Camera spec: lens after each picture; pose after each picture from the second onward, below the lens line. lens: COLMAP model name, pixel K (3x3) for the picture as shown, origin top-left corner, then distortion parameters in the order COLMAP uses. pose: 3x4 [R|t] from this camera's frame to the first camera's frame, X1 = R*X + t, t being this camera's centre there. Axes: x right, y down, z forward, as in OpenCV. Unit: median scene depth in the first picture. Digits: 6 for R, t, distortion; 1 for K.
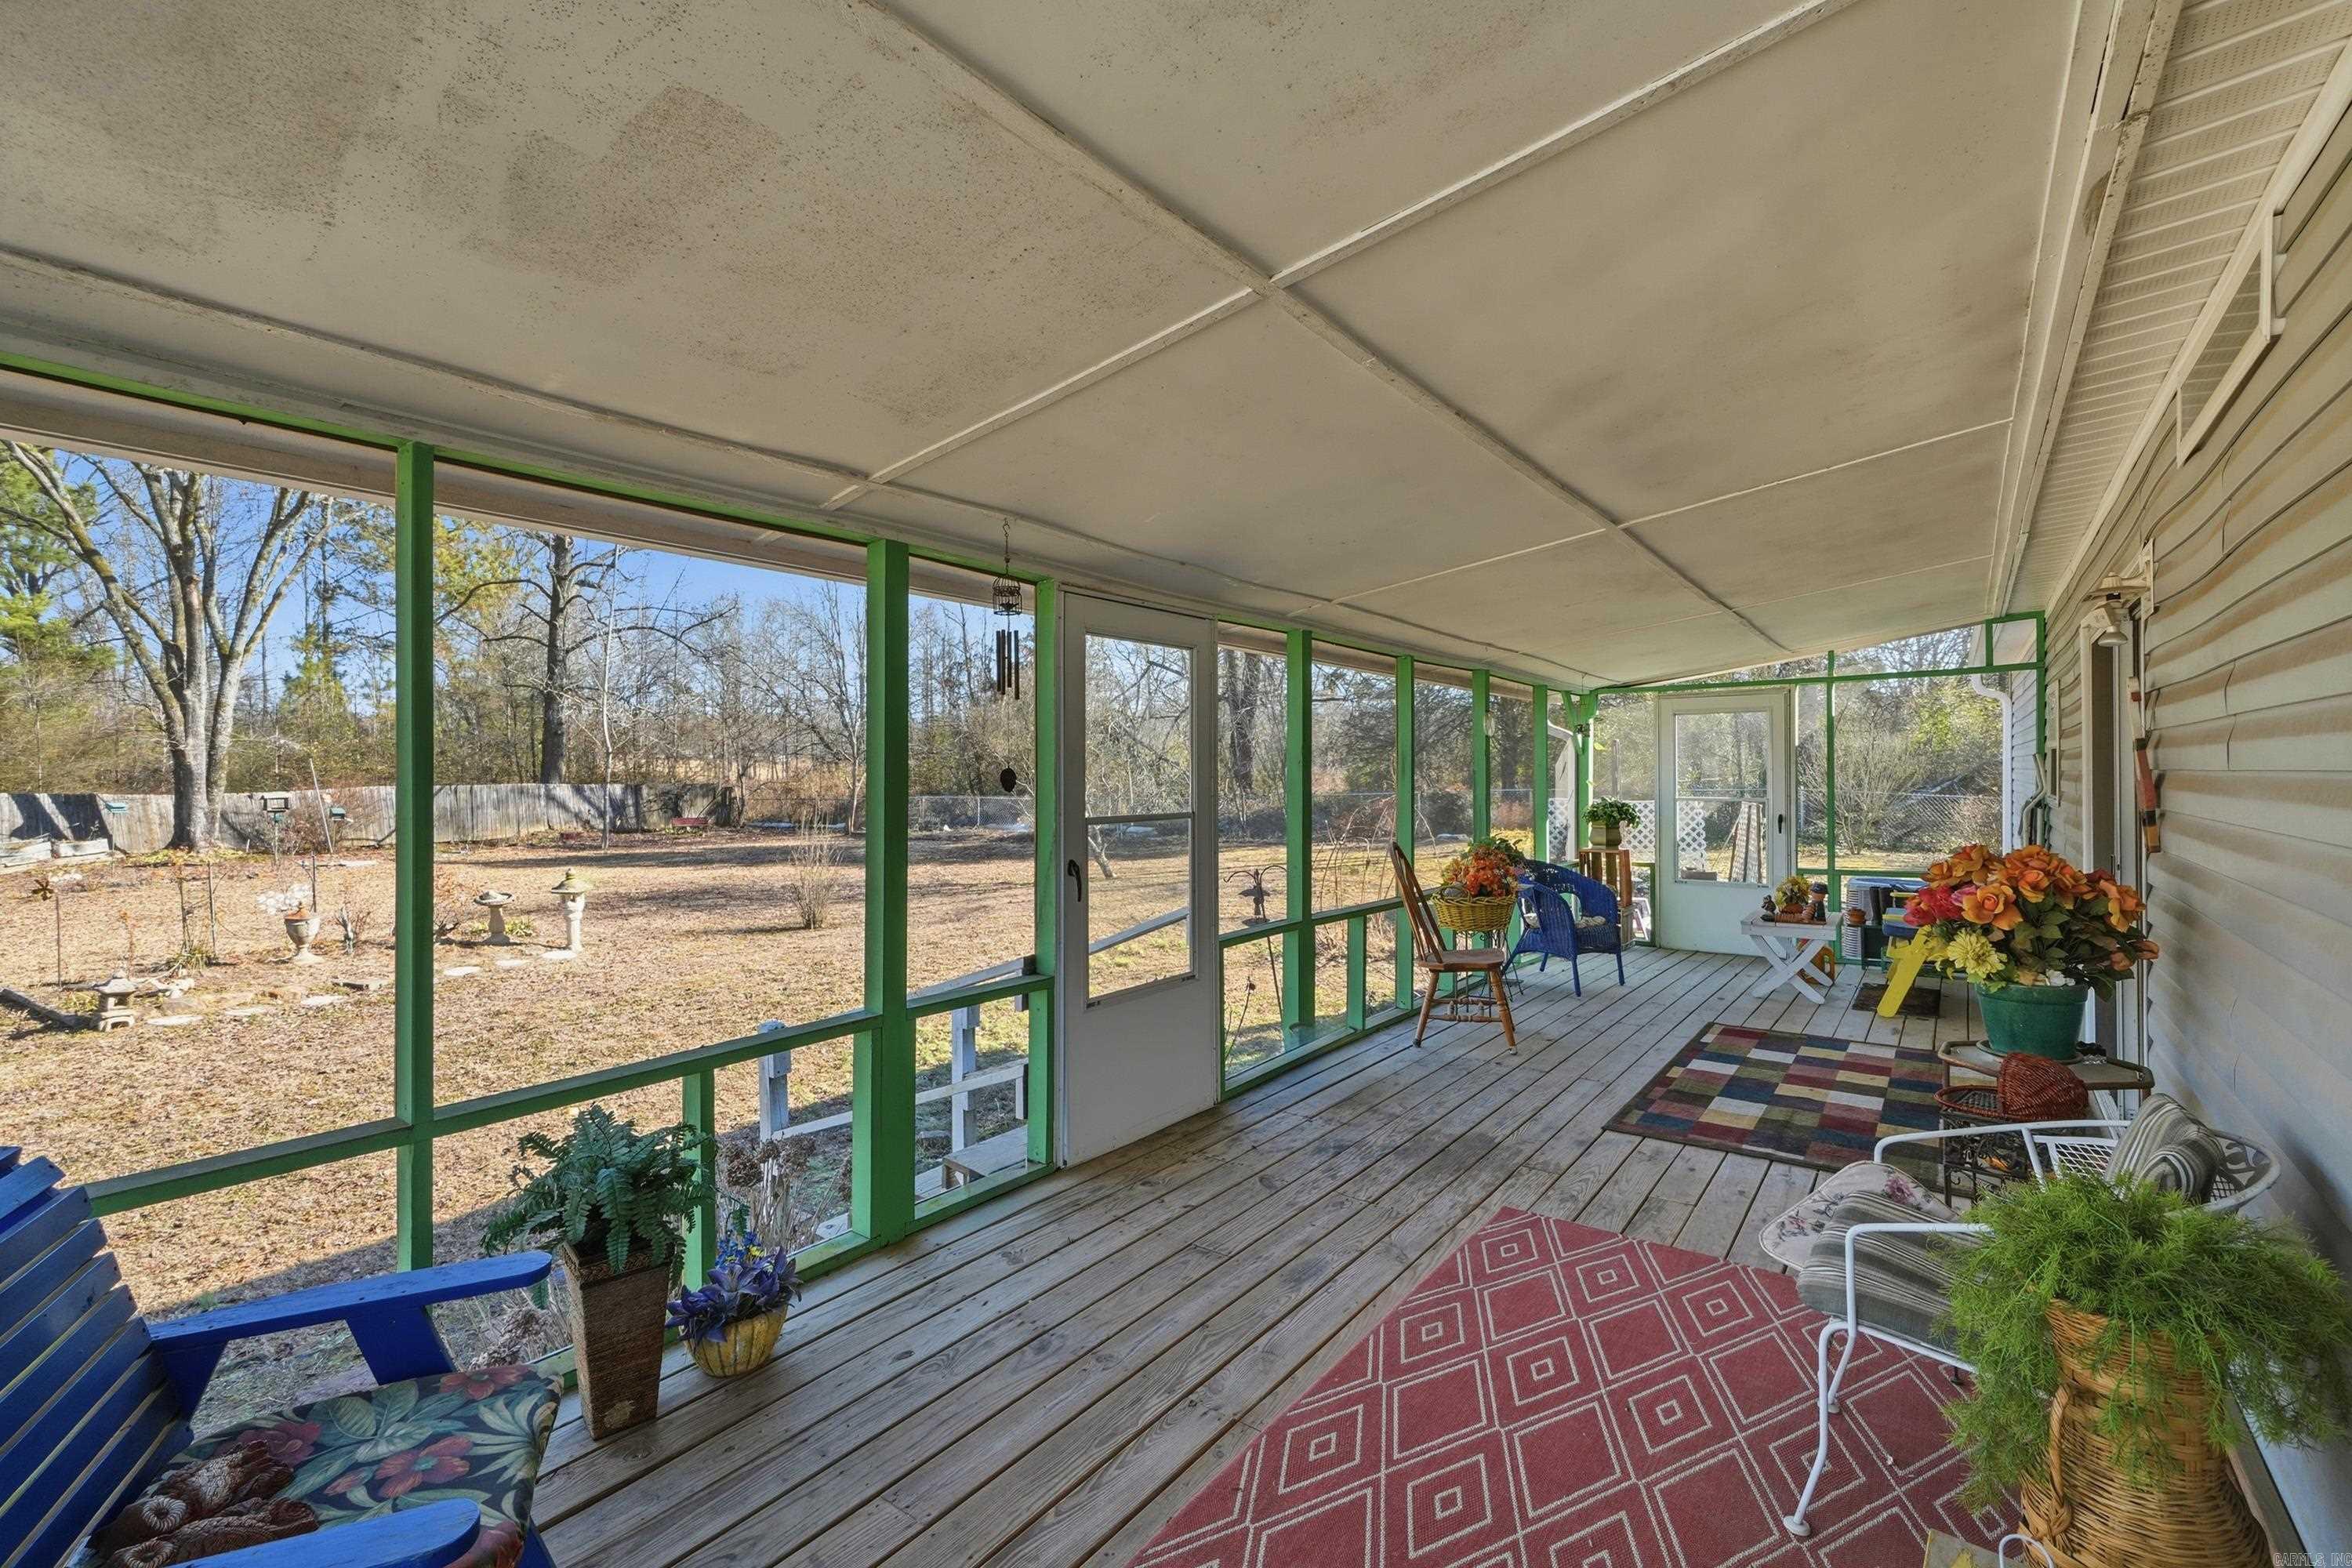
lens RADIAL K [[1022.8, 0, 1173.7], [0, 1022.8, 778.1], [0, 0, 1]] dist [-0.002111, 0.001340]
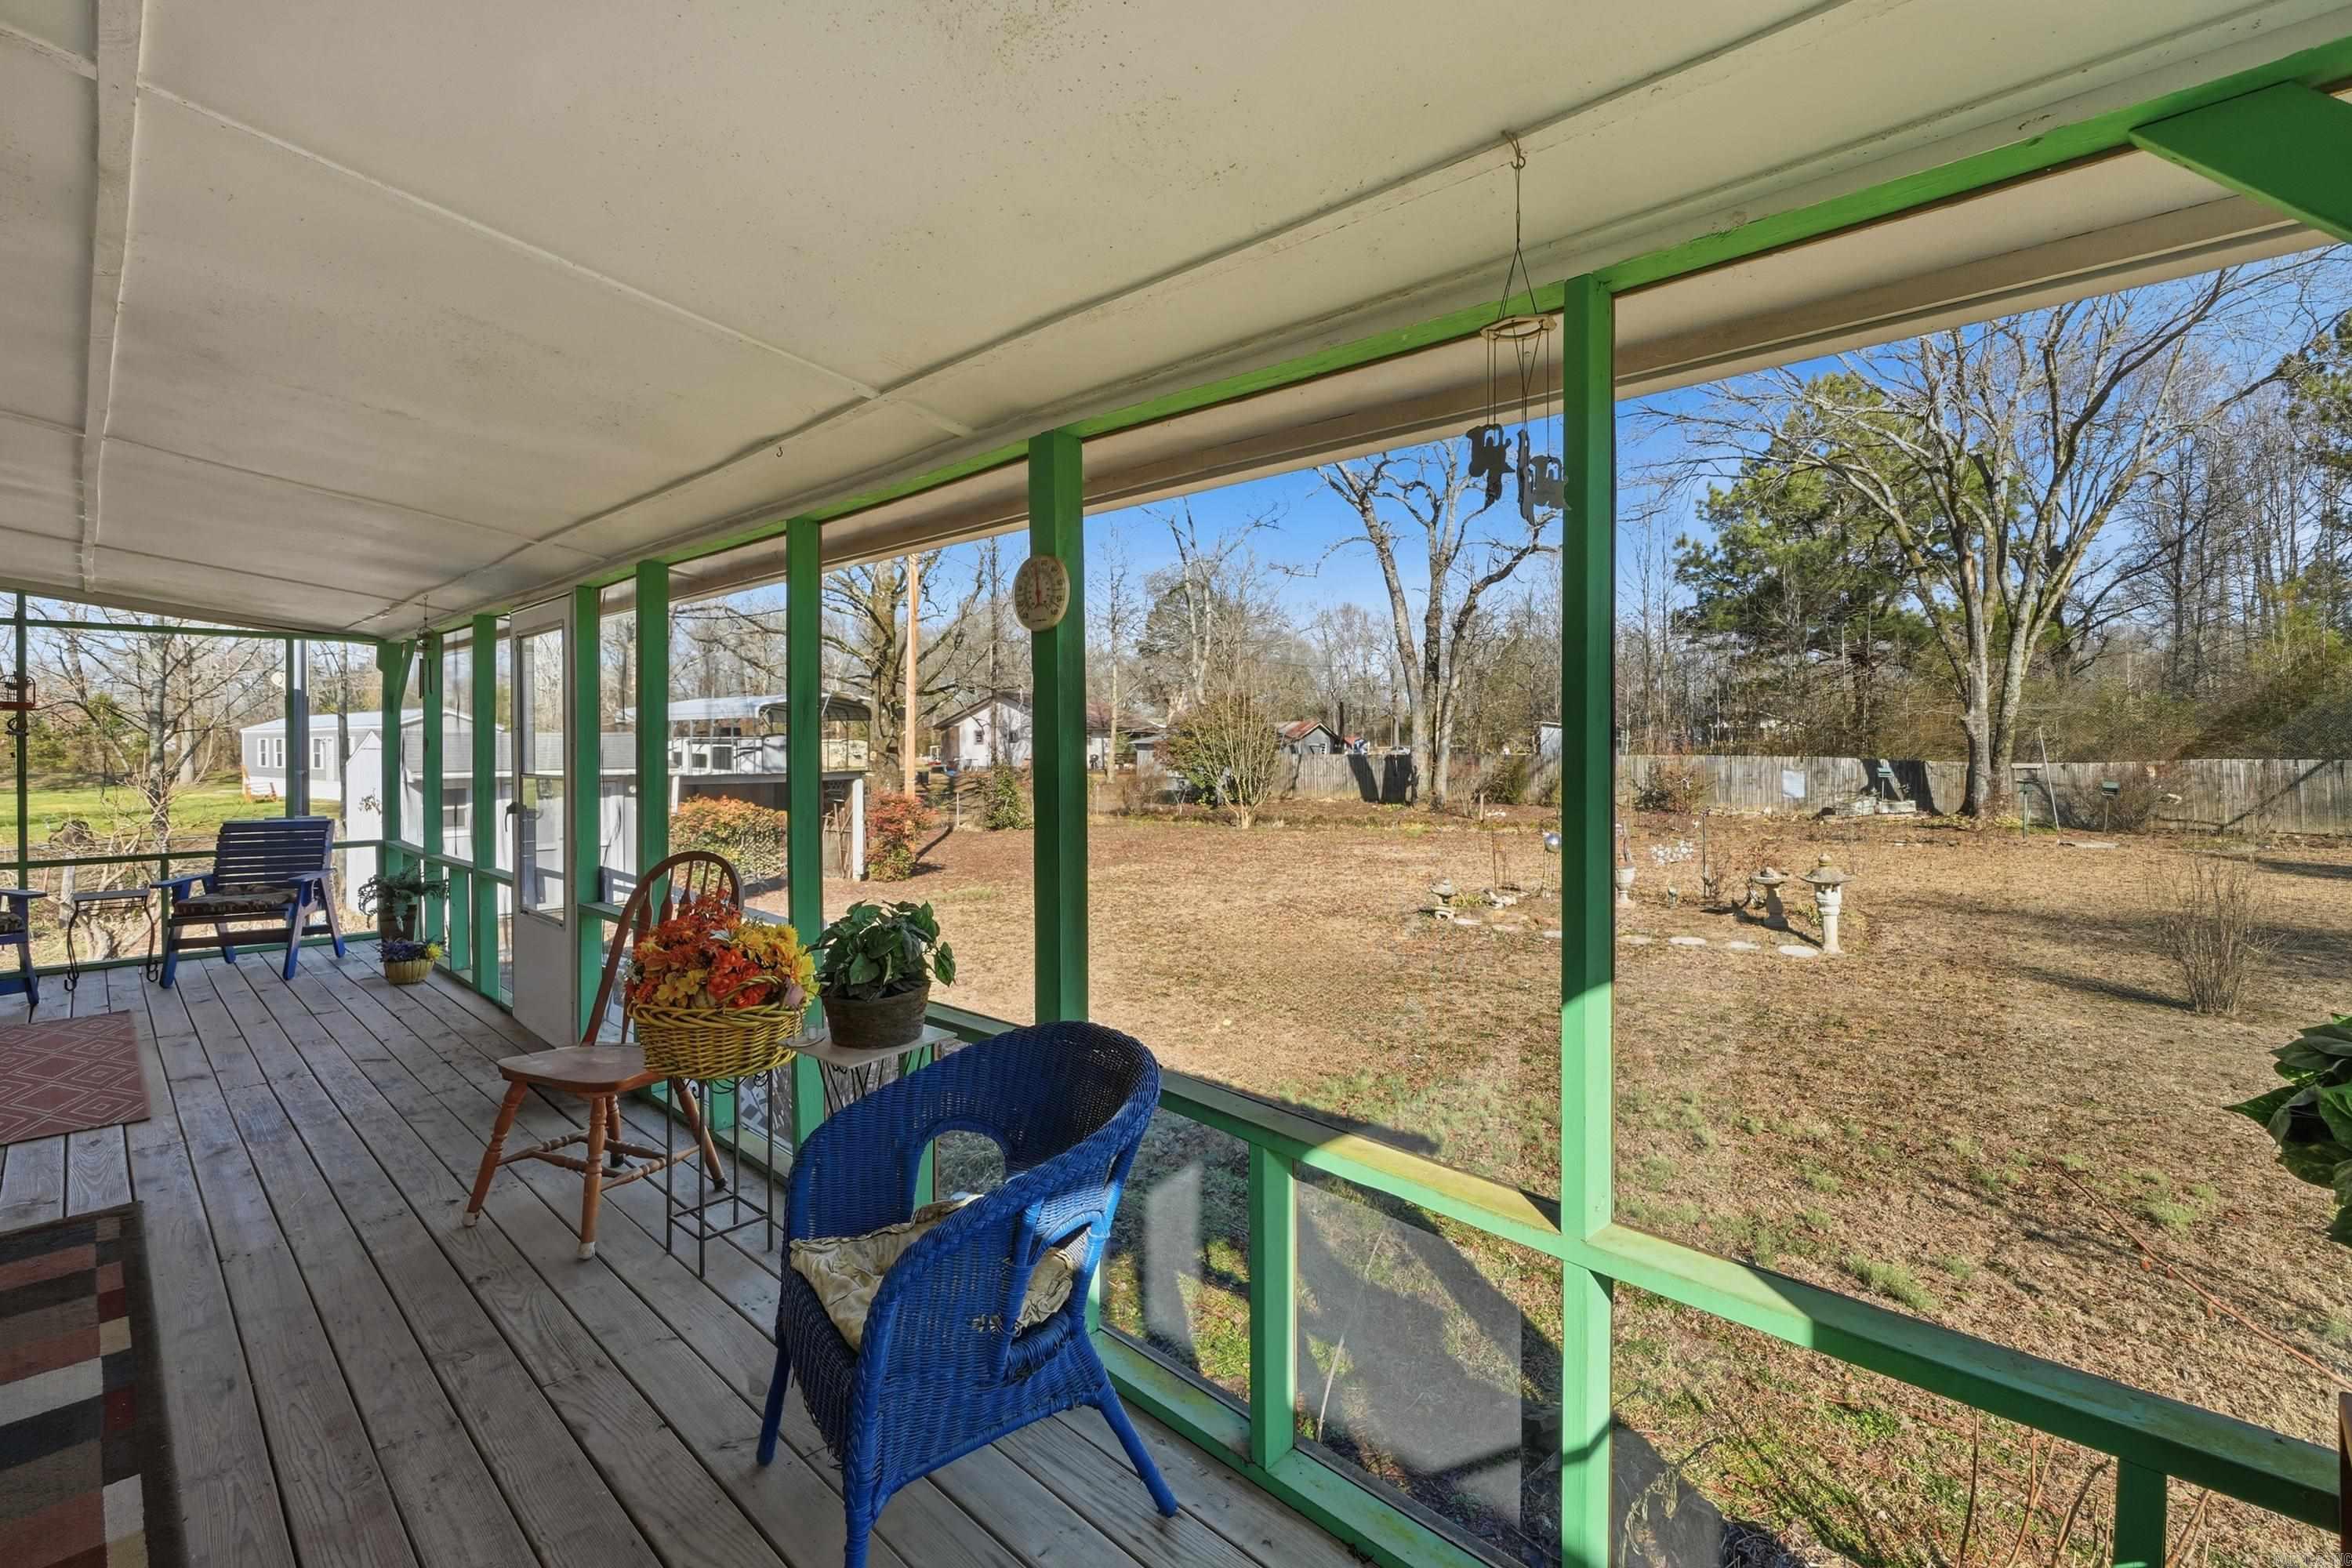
lens RADIAL K [[1039.5, 0, 1171.8], [0, 1039.5, 744.6], [0, 0, 1]] dist [-0.001899, 0.000164]
pose [[-0.101379, 0.002336, -0.994845, 0.922369], [-0.005778, 0.999979, 0.002937, -0.006362], [0.994831, 0.006046, -0.101363, 1.529352]]
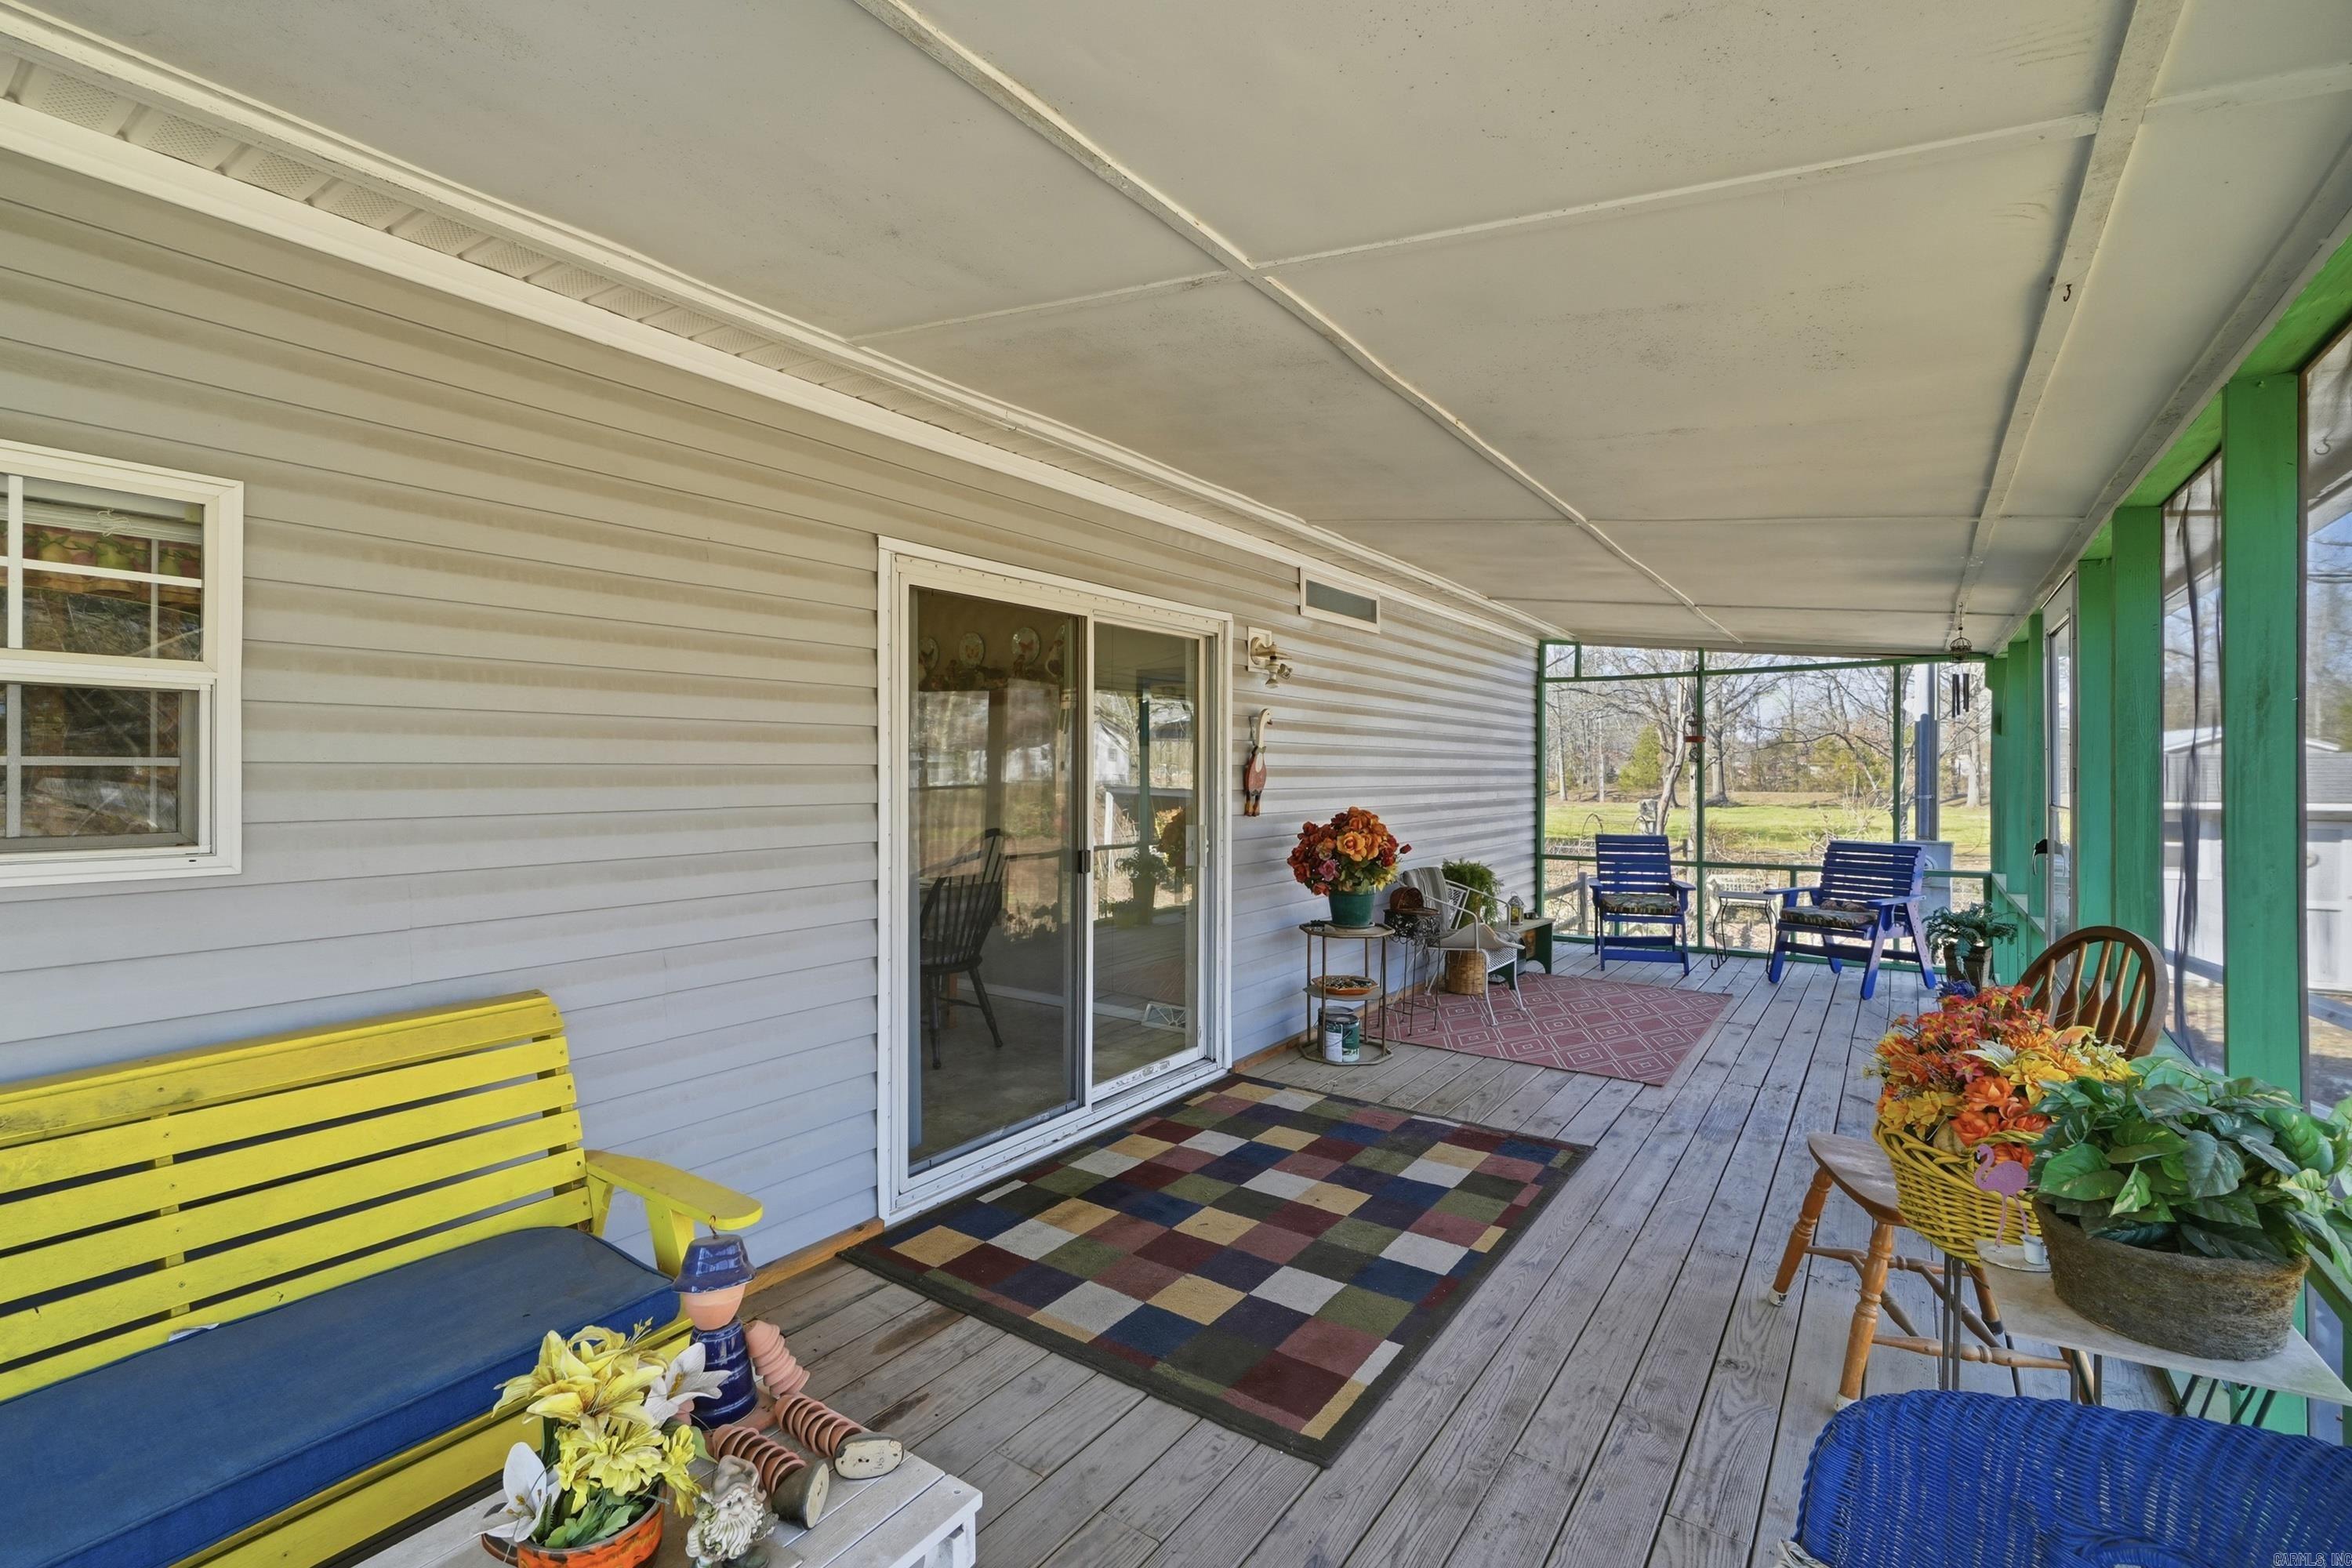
lens RADIAL K [[1041.9, 0, 1161.5], [0, 1041.9, 769.3], [0, 0, 1]] dist [-0.005311, 0.000080]
pose [[-0.999471, 0.004219, -0.032236, 0.696617], [0.004092, 0.999984, 0.003997, -0.005282], [0.032253, 0.003863, -0.999472, 1.596199]]
